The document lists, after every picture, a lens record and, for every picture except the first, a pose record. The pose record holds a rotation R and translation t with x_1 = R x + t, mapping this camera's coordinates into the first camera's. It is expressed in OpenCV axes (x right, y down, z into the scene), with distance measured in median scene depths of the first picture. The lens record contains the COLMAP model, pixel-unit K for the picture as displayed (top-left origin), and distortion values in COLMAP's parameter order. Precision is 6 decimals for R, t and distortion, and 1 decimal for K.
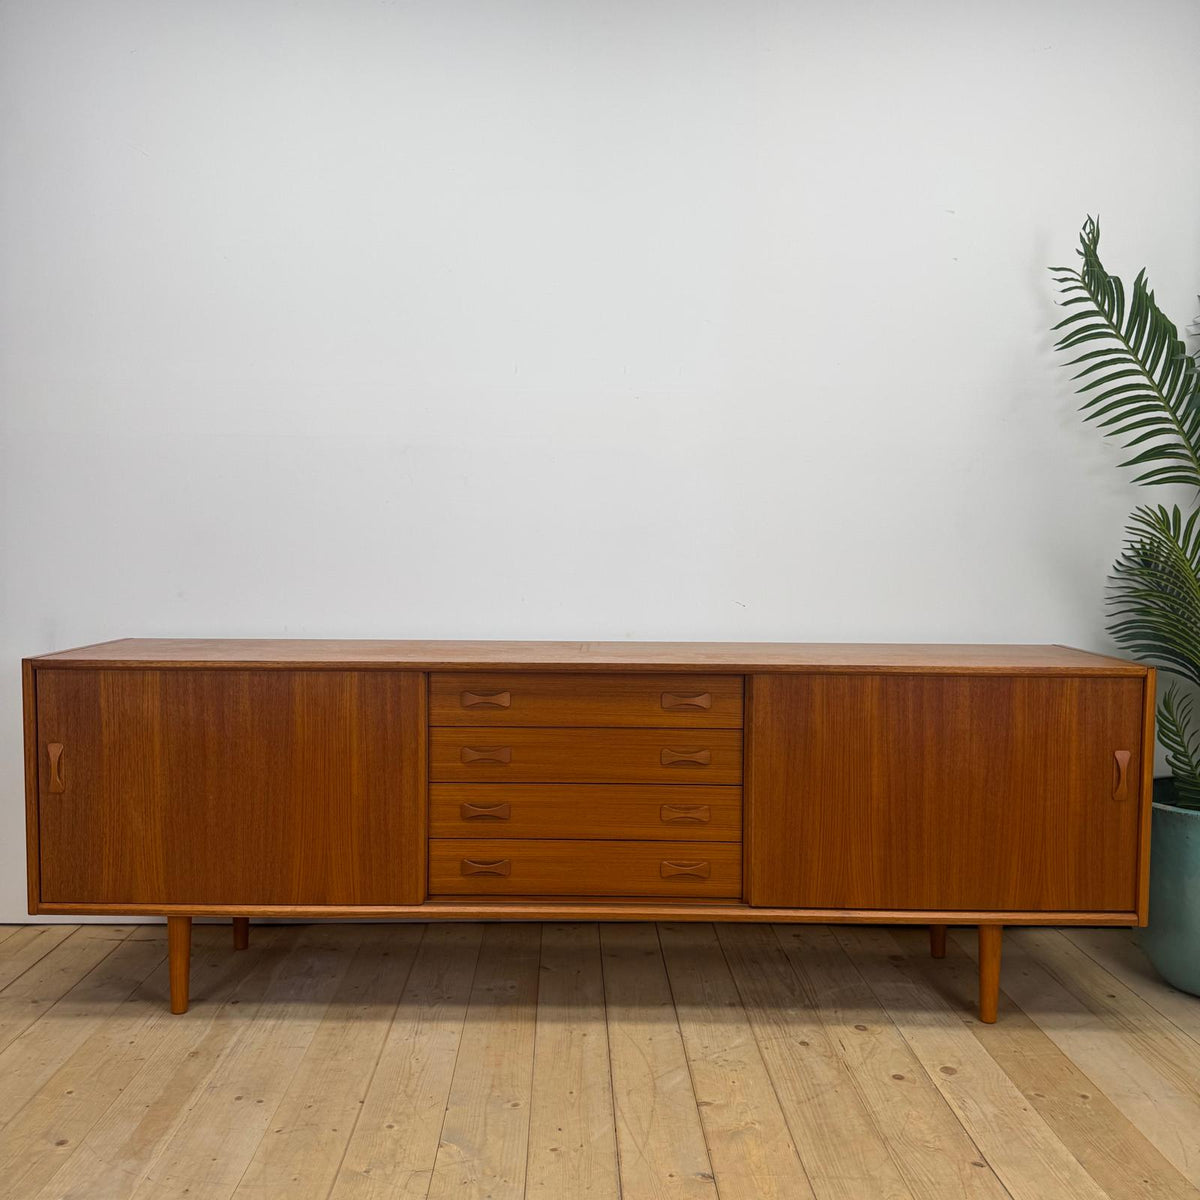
lens RADIAL K [[1138.7, 0, 601.1], [0, 1138.7, 601.7], [0, 0, 1]] dist [0.016781, 0.000000]
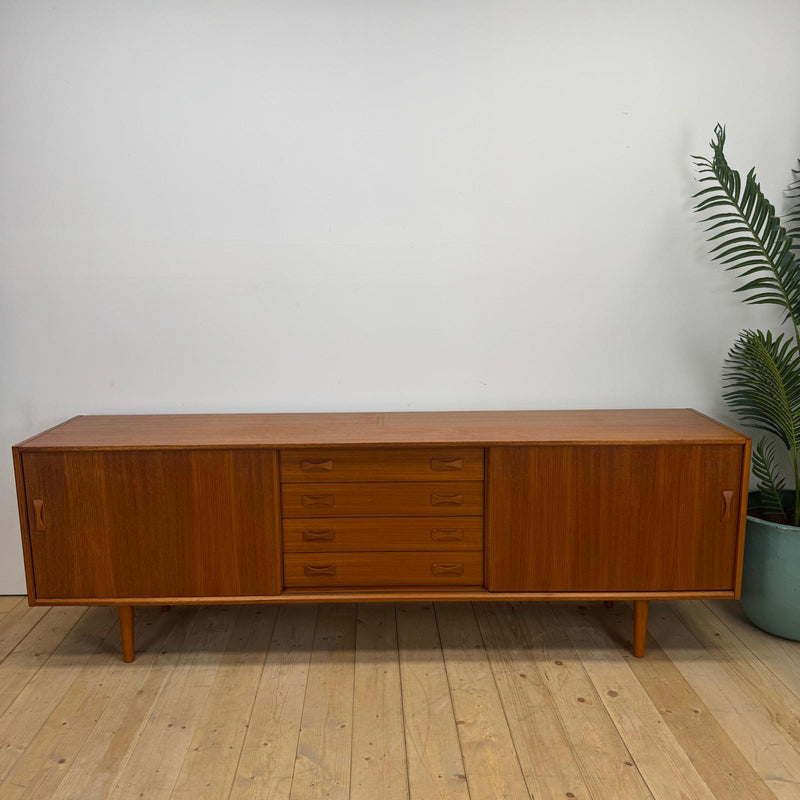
lens RADIAL K [[759.1, 0, 399.7], [0, 759.1, 399.4], [0, 0, 1]] dist [0.016781, 0.000000]
pose [[0.999784, -0.019843, 0.006119, 0.006502], [0.018957, 0.992477, 0.120954, -0.124926], [-0.008473, -0.120812, 0.992639, -0.007443]]
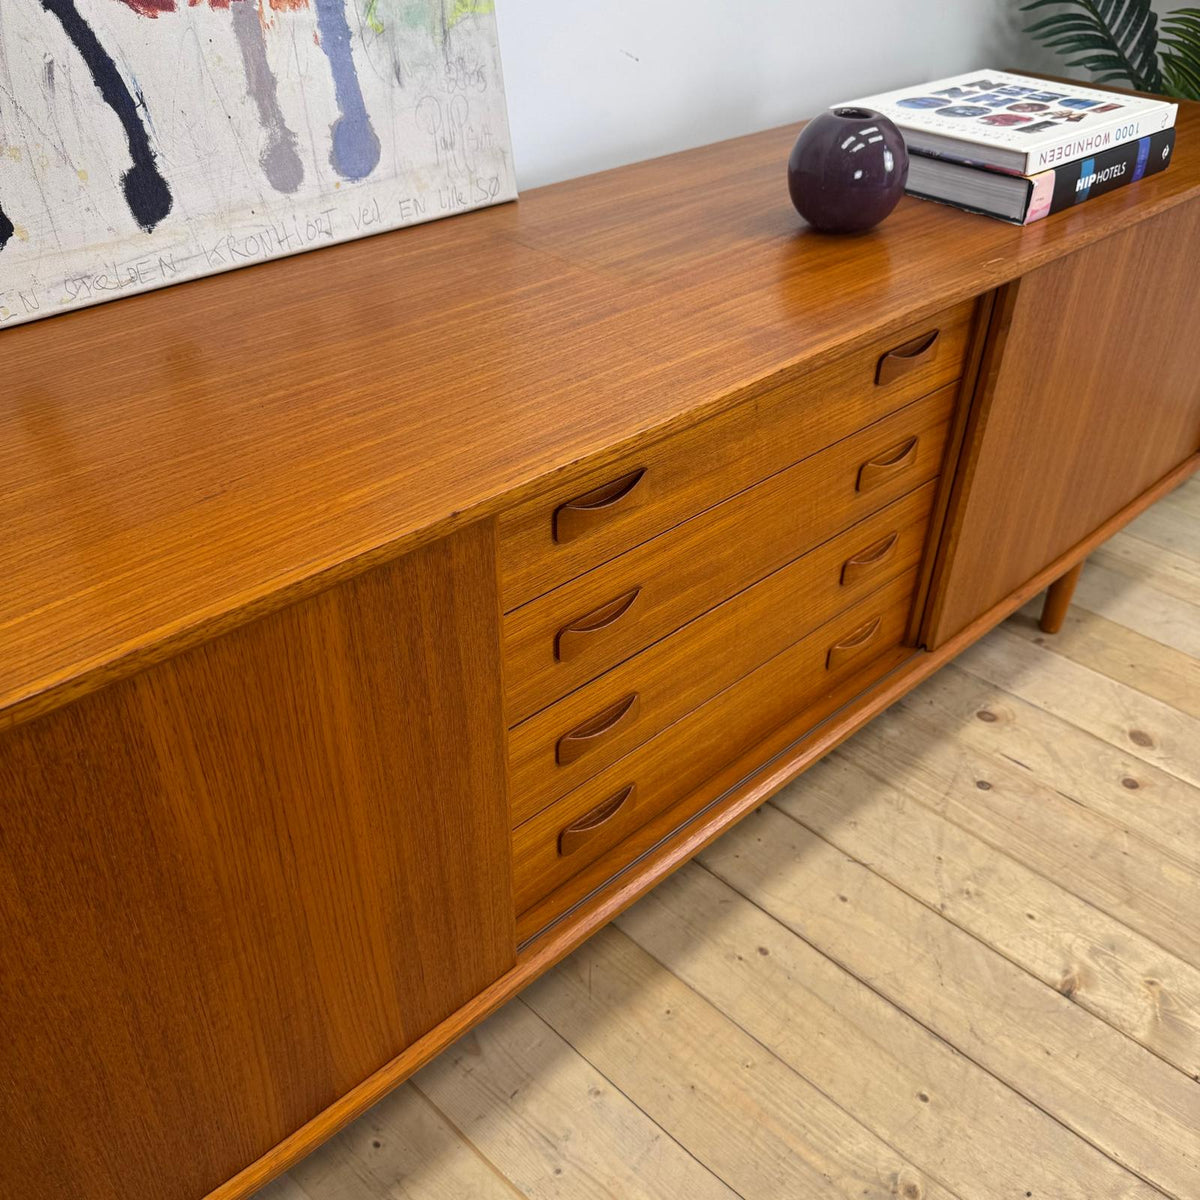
lens RADIAL K [[1138.7, 0, 609.2], [0, 1138.7, 609.9], [0, 0, 1]] dist [0.016781, 0.000000]
pose [[0.712071, -0.407448, 0.571787, -0.332121], [0.022966, 0.827468, 0.561043, -0.096234], [-0.701732, -0.386371, 0.598574, 0.763047]]
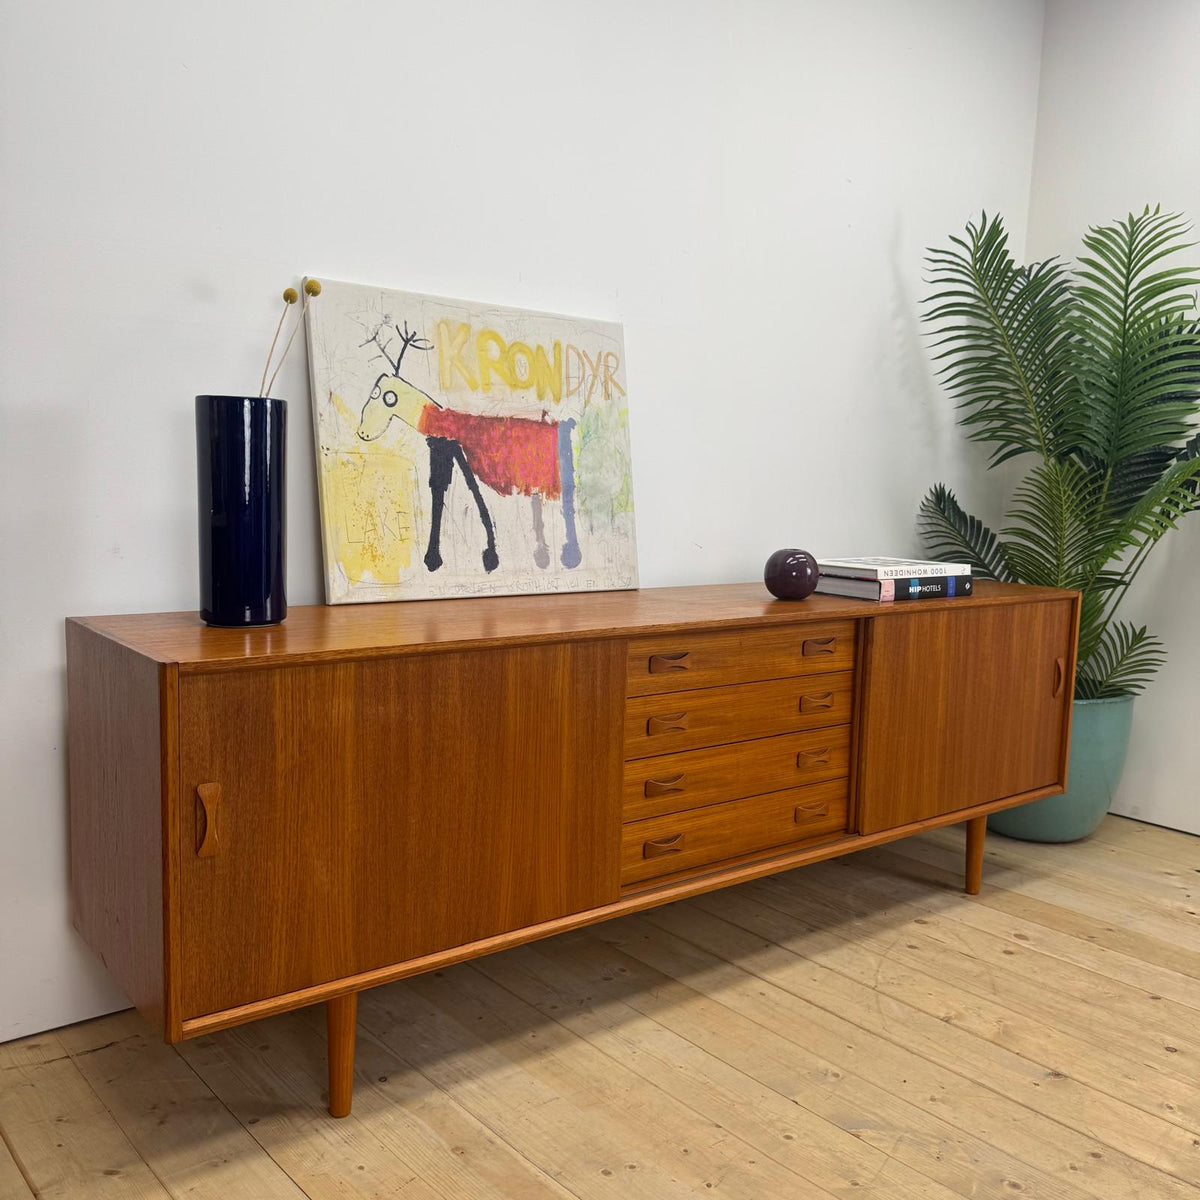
lens RADIAL K [[1138.7, 0, 607.2], [0, 1138.7, 590.6], [0, 0, 1]] dist [0.016781, 0.000000]
pose [[0.777085, -0.048223, 0.627546, -0.707623], [0.007789, 0.997721, 0.067024, -0.031722], [-0.629348, -0.047195, 0.775689, 0.336768]]
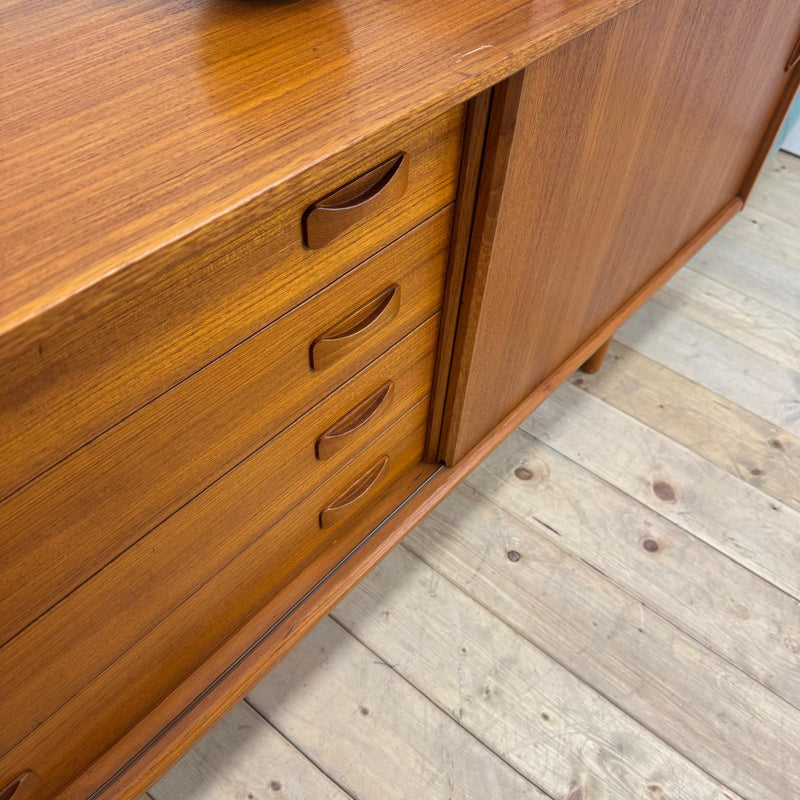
lens RADIAL K [[759.1, 0, 395.5], [0, 759.1, 409.3], [0, 0, 1]] dist [0.016781, 0.000000]
pose [[0.650896, -0.563578, 0.508639, -0.064002], [-0.004692, 0.666998, 0.745045, -0.035992], [-0.759152, -0.487333, 0.431502, 0.869882]]
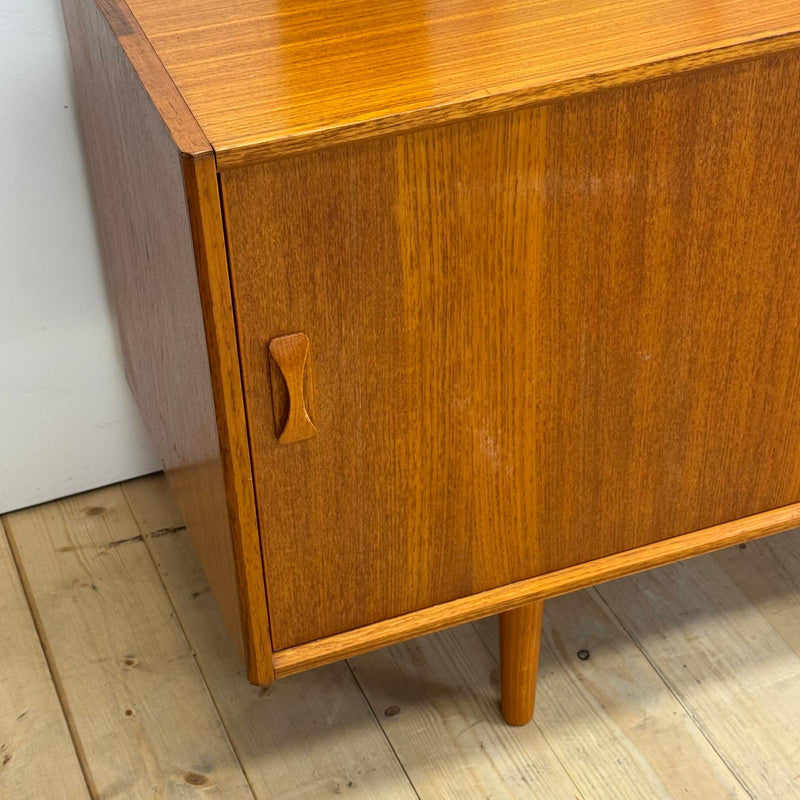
lens RADIAL K [[1627.0, 0, 440.3], [0, 1627.0, 391.7], [0, 0, 1]] dist [0.177931, 0.000000]
pose [[0.925331, -0.244746, 0.289589, -0.587660], [0.041585, 0.824667, 0.564088, -0.159916], [-0.376873, -0.509926, 0.773267, 0.555742]]
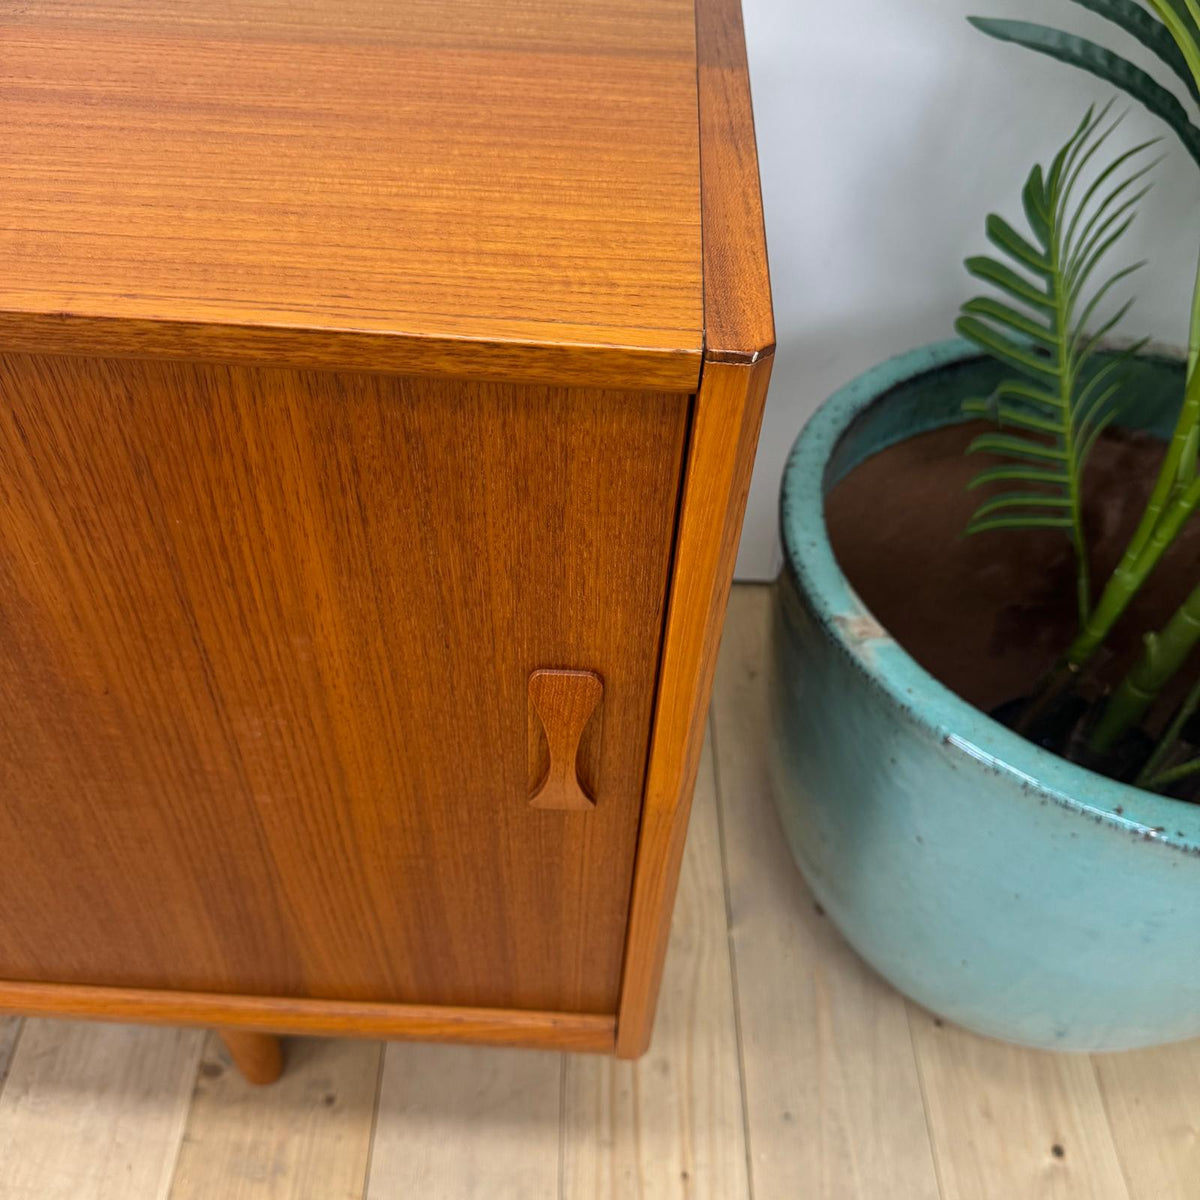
lens RADIAL K [[1184.3, 0, 606.8], [0, 1184.3, 604.8], [0, 0, 1]] dist [-0.026612, 0.000000]
pose [[0.998904, 0.046804, -0.000094, 0.457355], [-0.033513, 0.716646, 0.696632, -0.025964], [0.032673, -0.695865, 0.717429, 0.847200]]
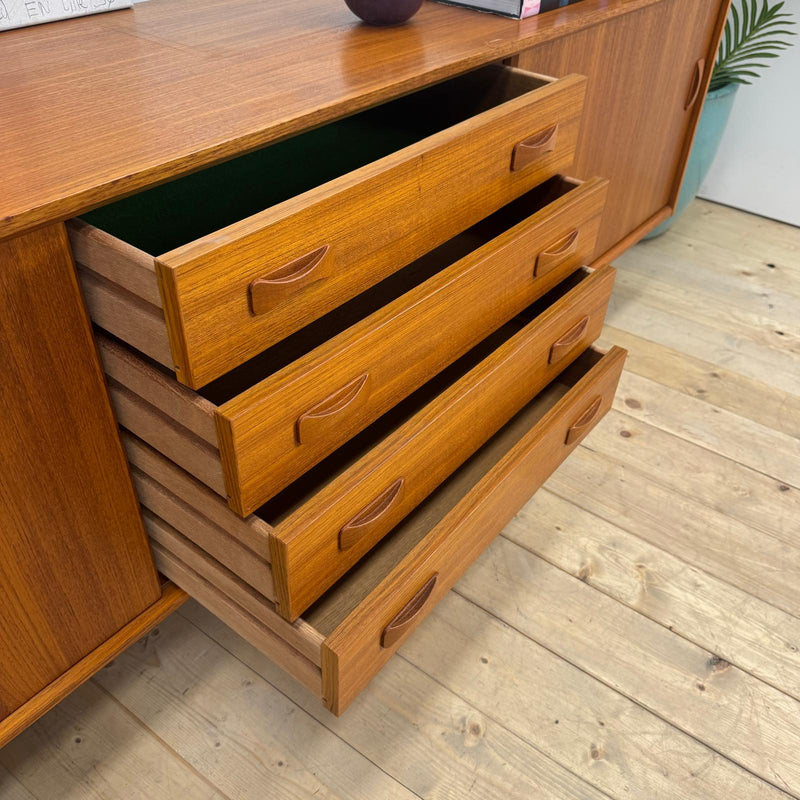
lens RADIAL K [[759.1, 0, 399.0], [0, 759.1, 406.6], [0, 0, 1]] dist [0.016781, 0.000000]
pose [[0.618863, -0.488598, 0.615044, -0.276369], [0.015463, 0.790425, 0.612363, -0.044120], [-0.785346, -0.369459, 0.496721, 0.750254]]
